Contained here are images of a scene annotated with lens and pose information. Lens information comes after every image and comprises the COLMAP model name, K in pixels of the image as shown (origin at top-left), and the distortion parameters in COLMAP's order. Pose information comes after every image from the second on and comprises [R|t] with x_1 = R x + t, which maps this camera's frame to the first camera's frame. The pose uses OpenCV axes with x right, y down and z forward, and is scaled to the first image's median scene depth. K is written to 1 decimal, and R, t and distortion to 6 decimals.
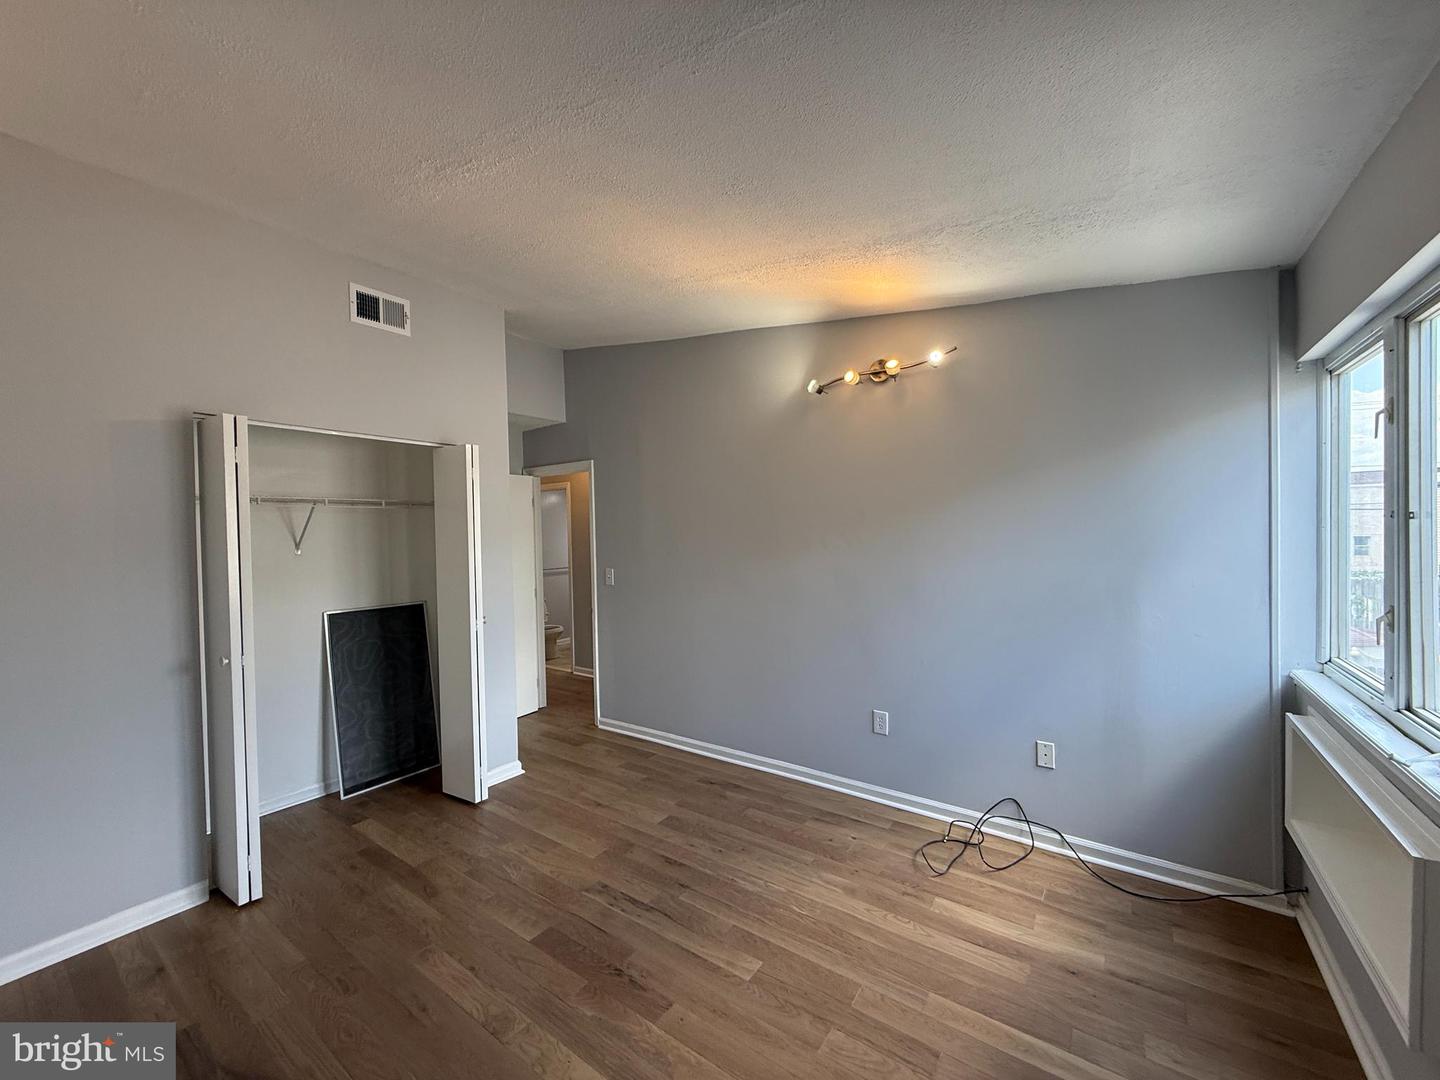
lens RADIAL K [[571.5, 0, 721.3], [0, 571.5, 539.9], [0, 0, 1]] dist [-0.001803, 0.000363]
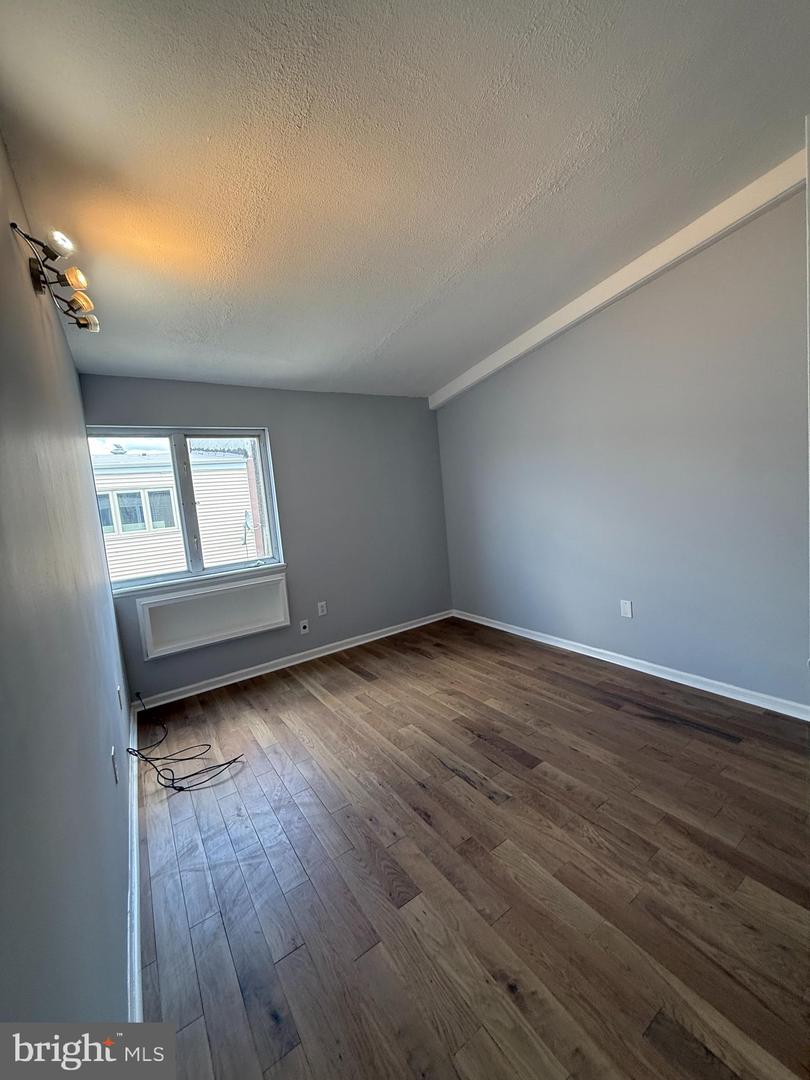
lens RADIAL K [[428.6, 0, 406.2], [0, 428.6, 539.4], [0, 0, 1]] dist [-0.001803, 0.000363]
pose [[-0.931002, 0.068927, 0.358448, -0.397714], [0.114490, 0.987595, 0.107459, 0.019353], [-0.346595, 0.141083, -0.927344, 1.826441]]
